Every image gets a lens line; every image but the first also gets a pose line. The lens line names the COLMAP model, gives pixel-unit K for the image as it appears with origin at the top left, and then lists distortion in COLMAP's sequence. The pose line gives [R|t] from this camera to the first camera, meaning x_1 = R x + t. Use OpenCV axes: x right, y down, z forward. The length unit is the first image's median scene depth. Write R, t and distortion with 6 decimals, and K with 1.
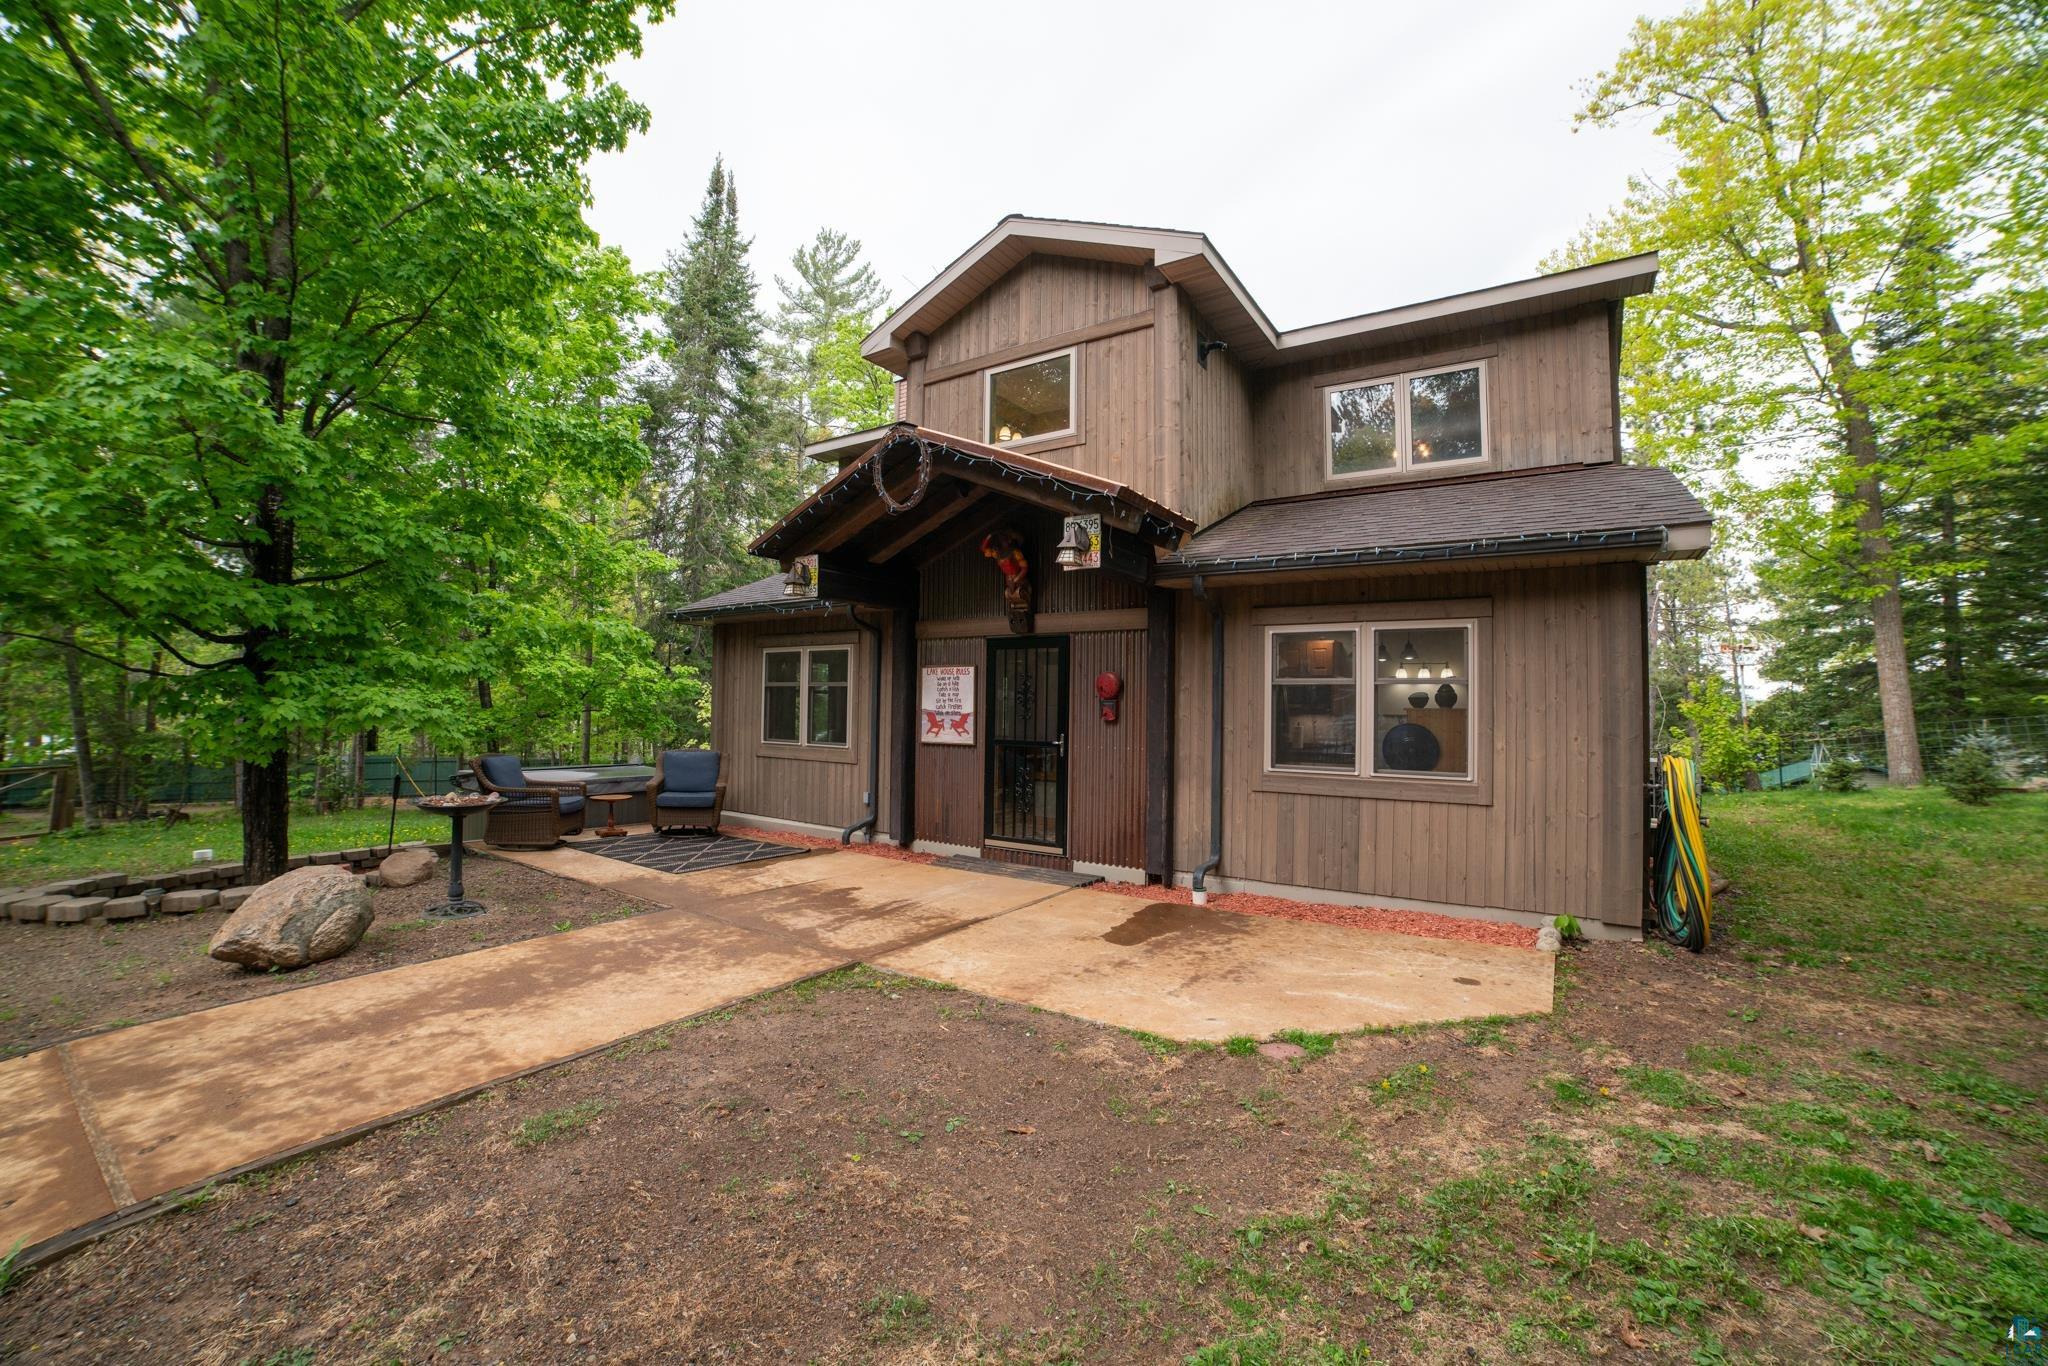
lens RADIAL K [[823.7, 0, 1017.3], [0, 823.7, 683.2], [0, 0, 1]] dist [-0.118167, 0.043578]
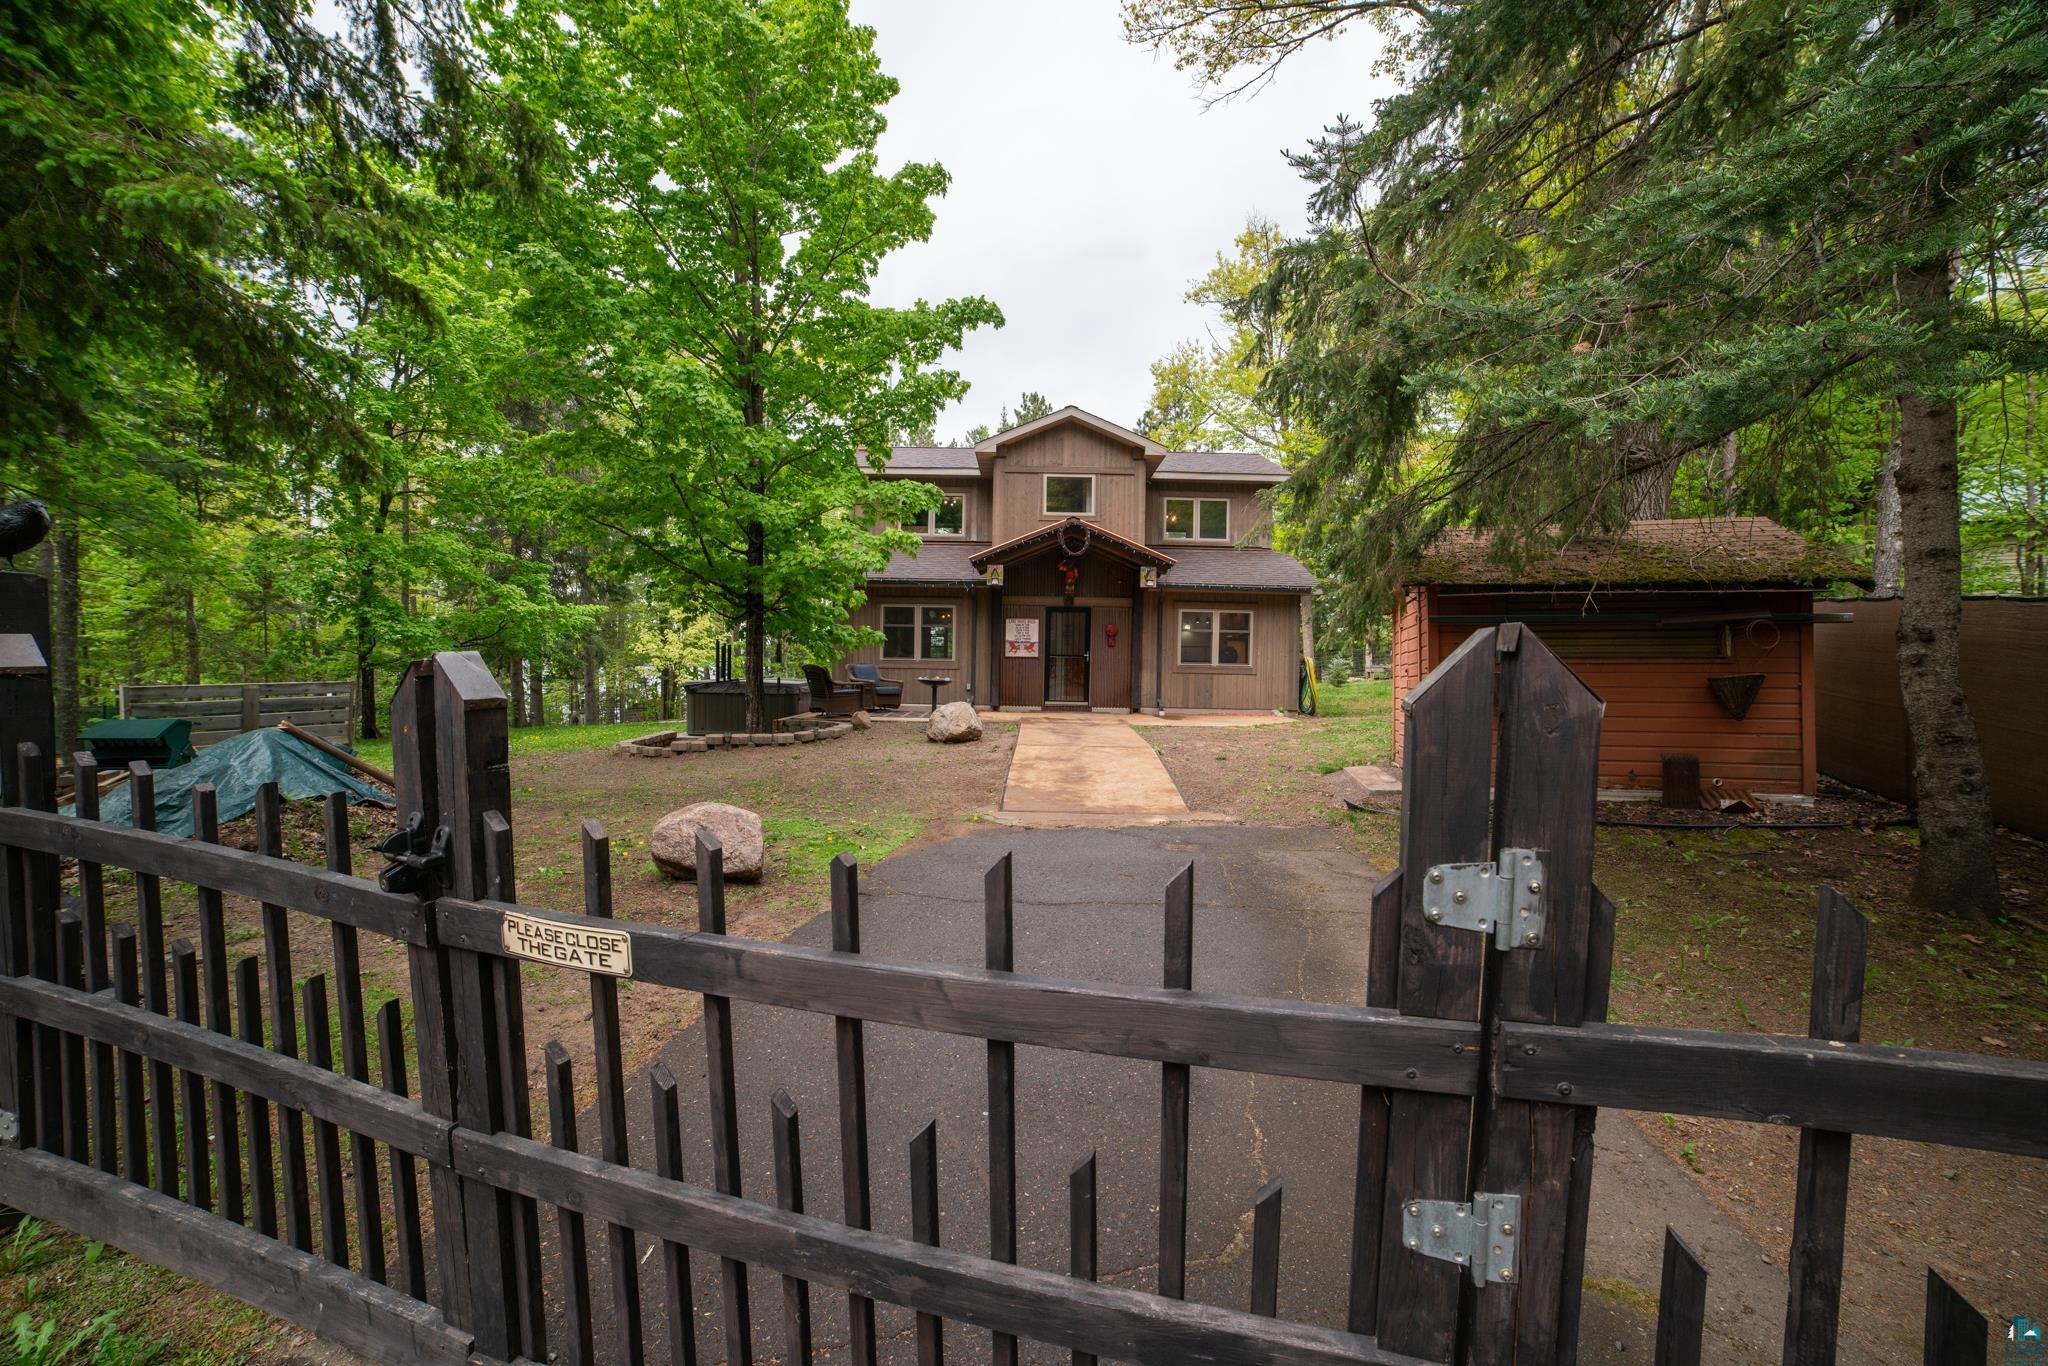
lens RADIAL K [[823.7, 0, 1017.3], [0, 823.7, 683.2], [0, 0, 1]] dist [-0.118167, 0.043578]
pose [[0.838419, -0.018149, 0.544724, -1.212363], [-0.020831, 0.997648, 0.065300, 0.005091], [-0.544628, -0.066096, 0.836069, -0.712579]]
